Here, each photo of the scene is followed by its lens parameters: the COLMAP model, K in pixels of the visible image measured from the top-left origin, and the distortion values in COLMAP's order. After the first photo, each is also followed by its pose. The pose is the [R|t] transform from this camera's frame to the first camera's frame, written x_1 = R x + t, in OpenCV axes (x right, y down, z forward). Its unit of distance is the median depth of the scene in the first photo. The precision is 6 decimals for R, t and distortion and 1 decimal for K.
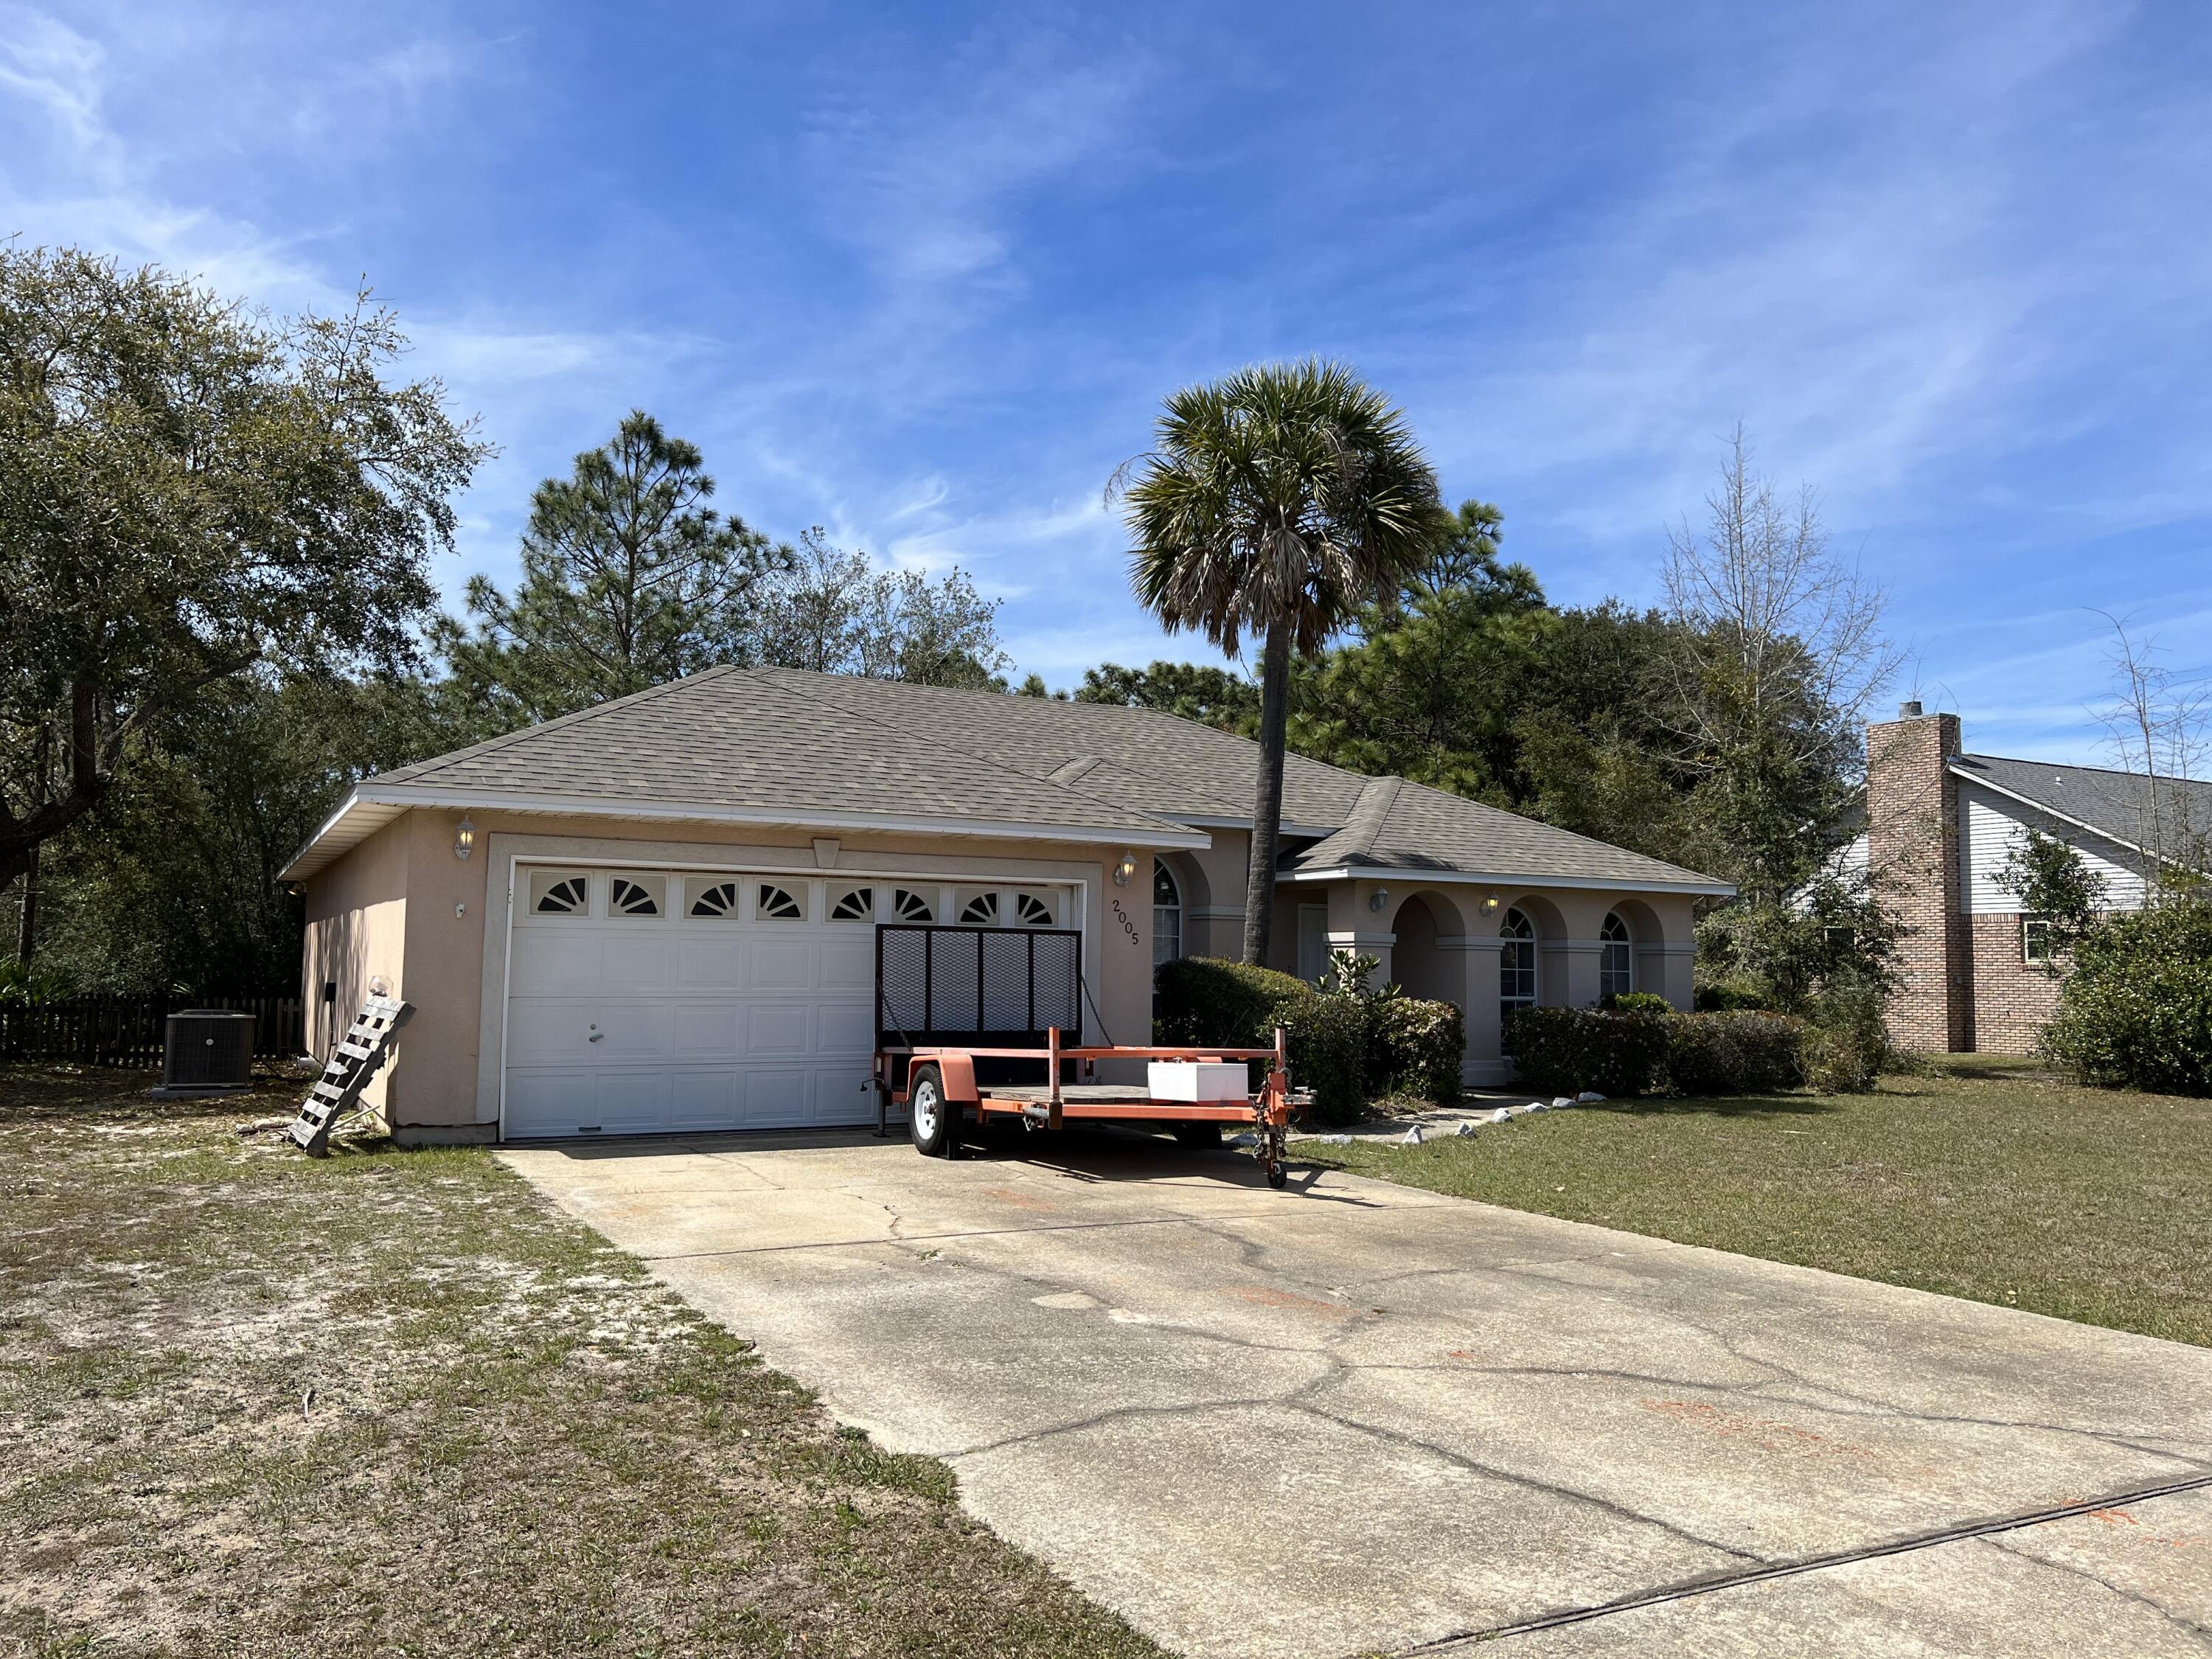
lens RADIAL K [[1665.7, 0, 1106.0], [0, 1665.7, 829.5], [0, 0, 1]] dist [0.000143, -0.038117]
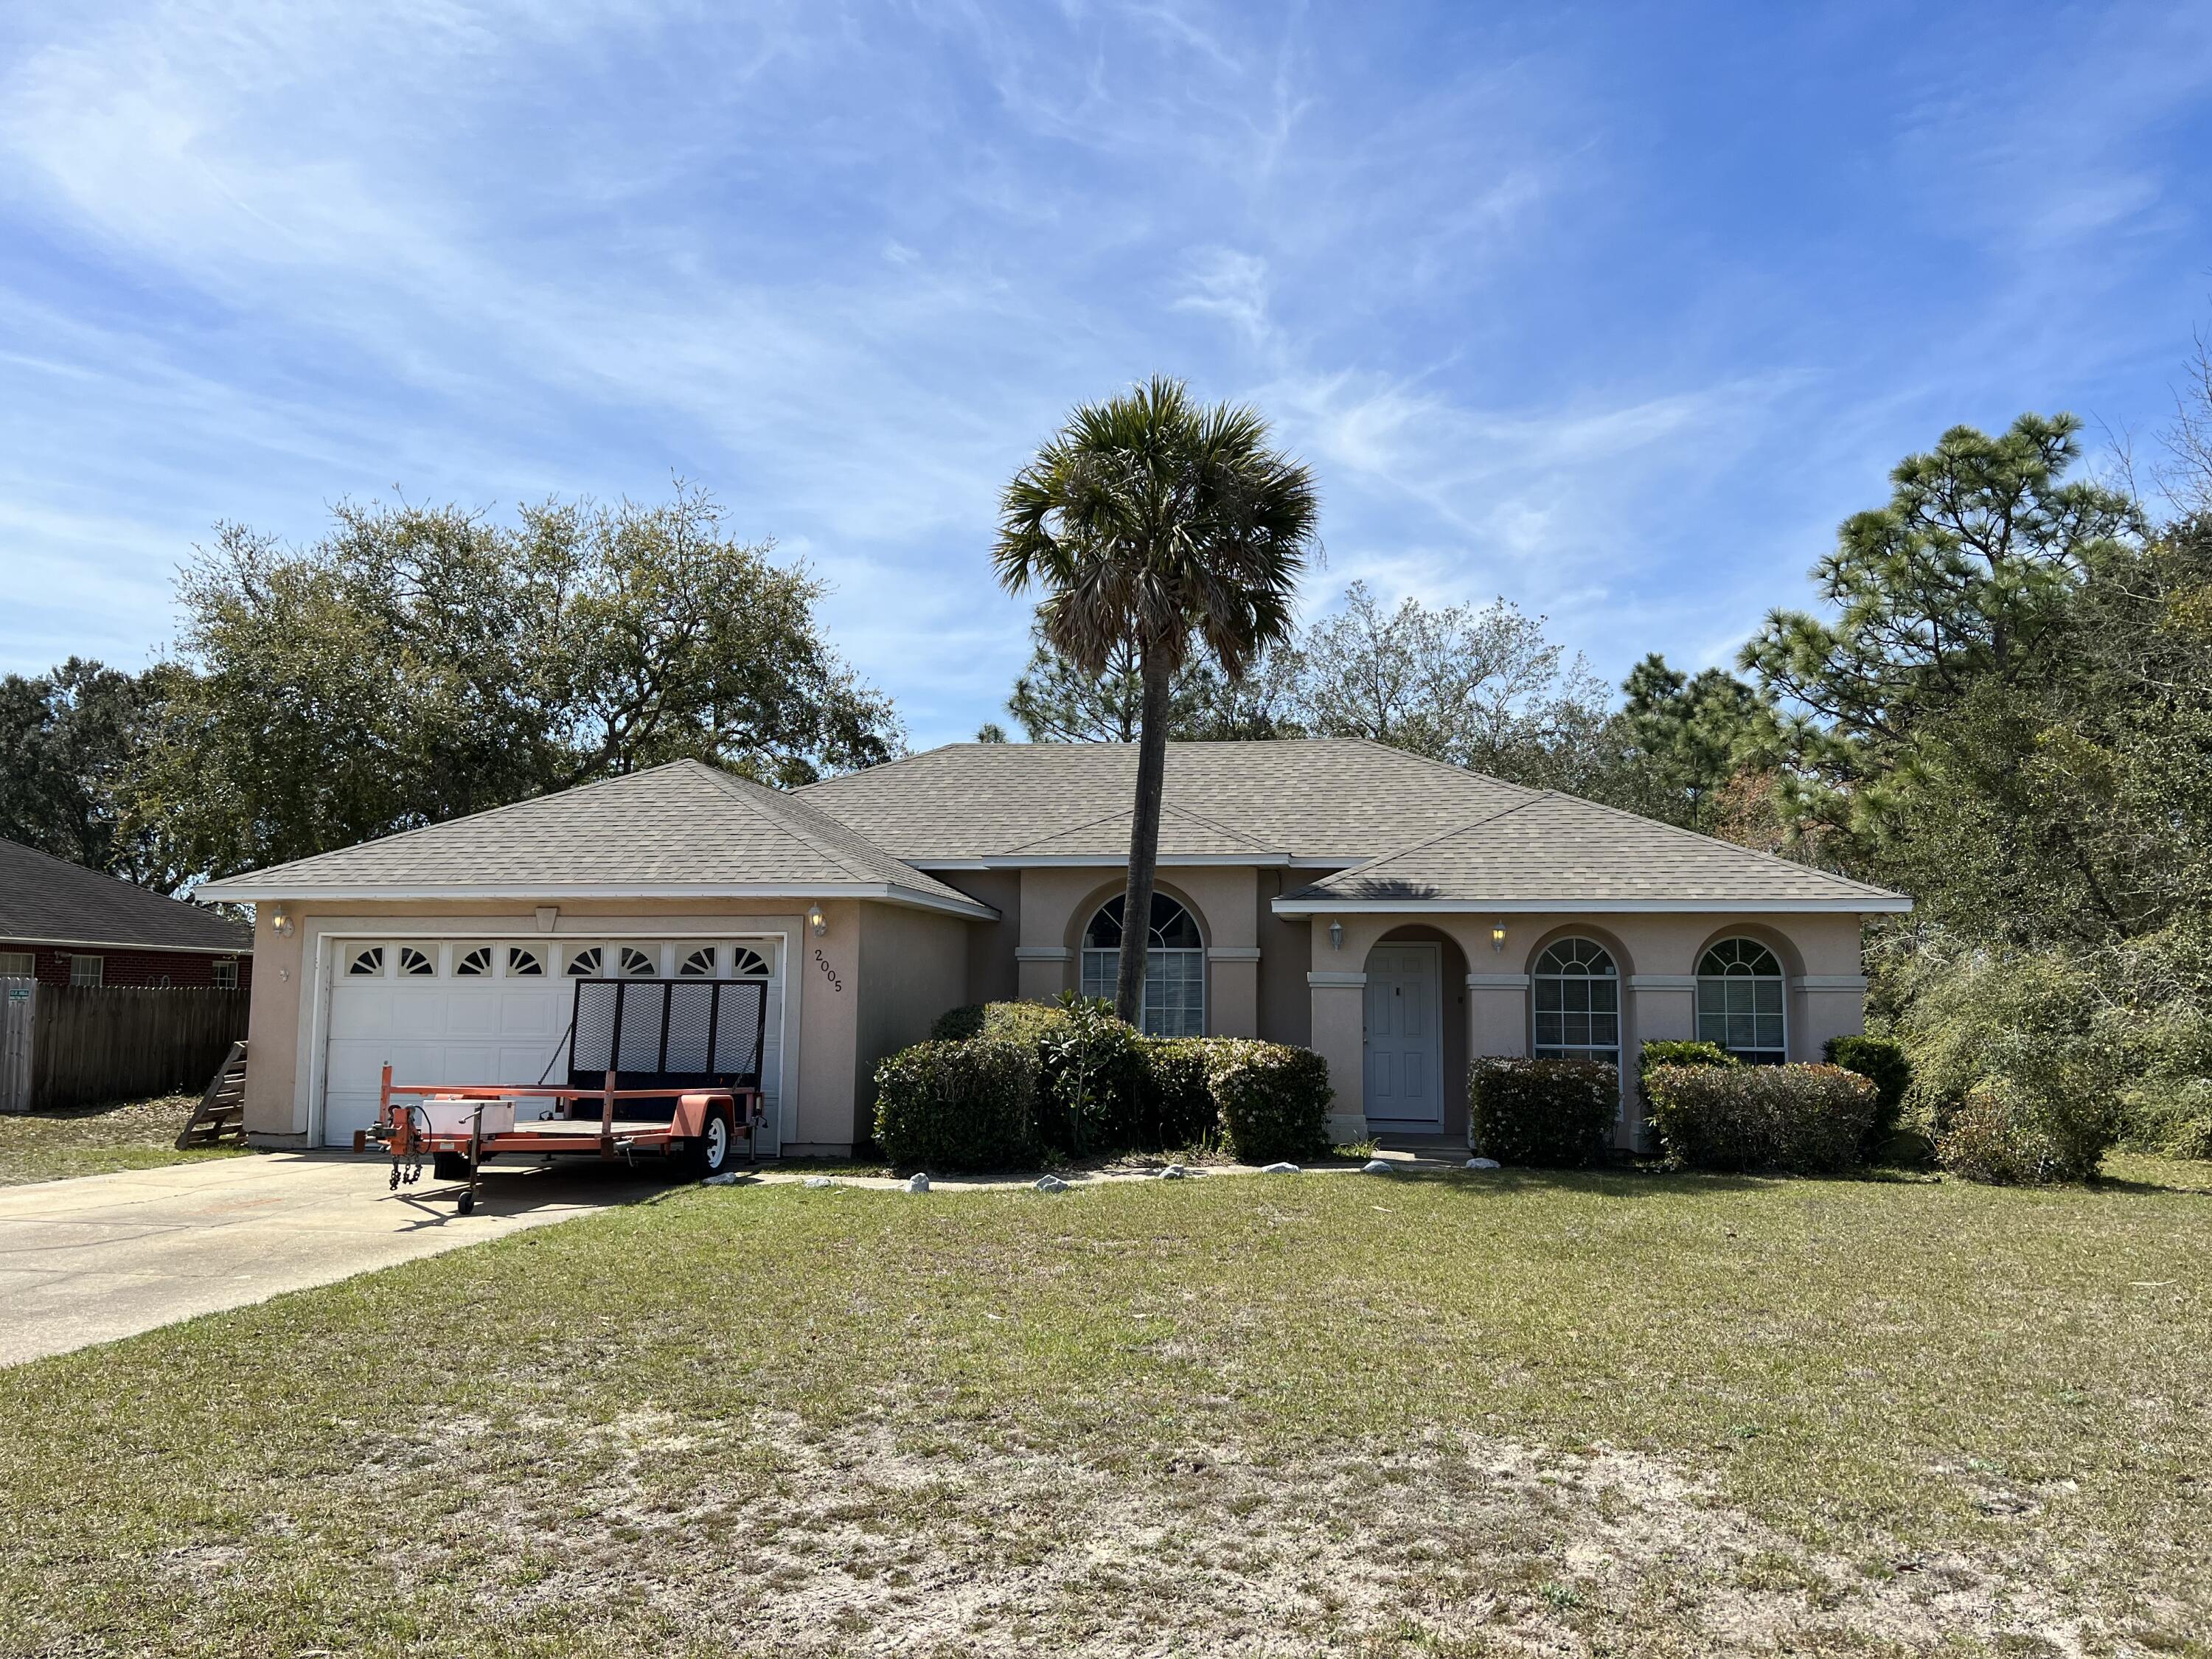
lens RADIAL K [[1678.4, 0, 1105.7], [0, 1678.4, 655.6], [0, 0, 1]] dist [0.001953, -0.097313]
pose [[0.763859, -0.147316, -0.628345, 0.367119], [0.057993, 0.985329, -0.160511, 0.017390], [0.642772, 0.086168, 0.761196, 0.126301]]
